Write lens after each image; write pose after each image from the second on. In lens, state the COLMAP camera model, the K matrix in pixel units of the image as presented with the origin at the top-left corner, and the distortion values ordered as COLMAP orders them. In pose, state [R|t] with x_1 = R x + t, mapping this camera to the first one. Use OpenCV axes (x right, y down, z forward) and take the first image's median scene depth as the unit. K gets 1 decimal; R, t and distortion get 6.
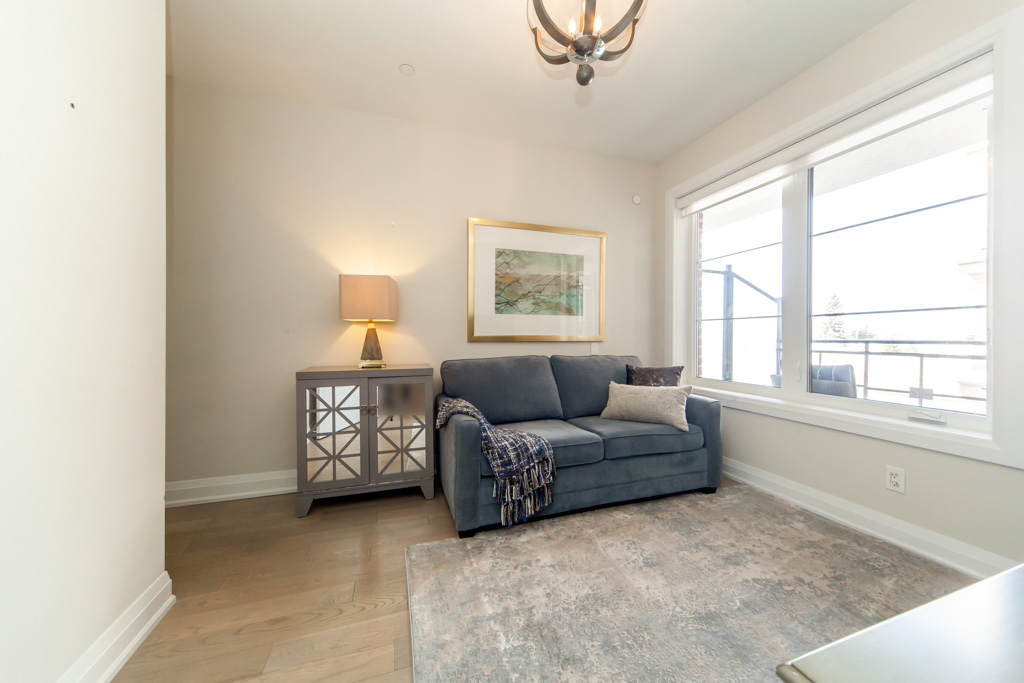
lens RADIAL K [[357.8, 0, 509.1], [0, 357.8, 335.0], [0, 0, 1]] dist [0.003950, -0.000737]
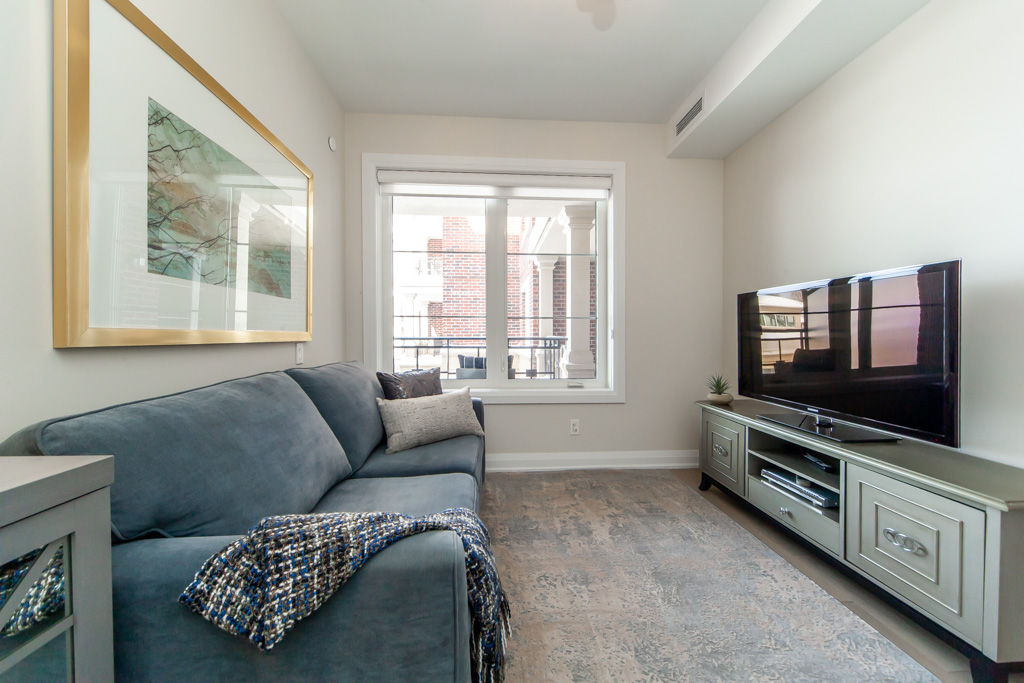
lens RADIAL K [[357.8, 0, 543.2], [0, 357.8, 343.3], [0, 0, 1]] dist [0.003950, -0.000737]
pose [[0.265750, -0.020837, 0.963817, -0.393115], [0.003672, 0.999781, 0.020602, 0.011187], [-0.964035, -0.001936, 0.265769, 0.672408]]
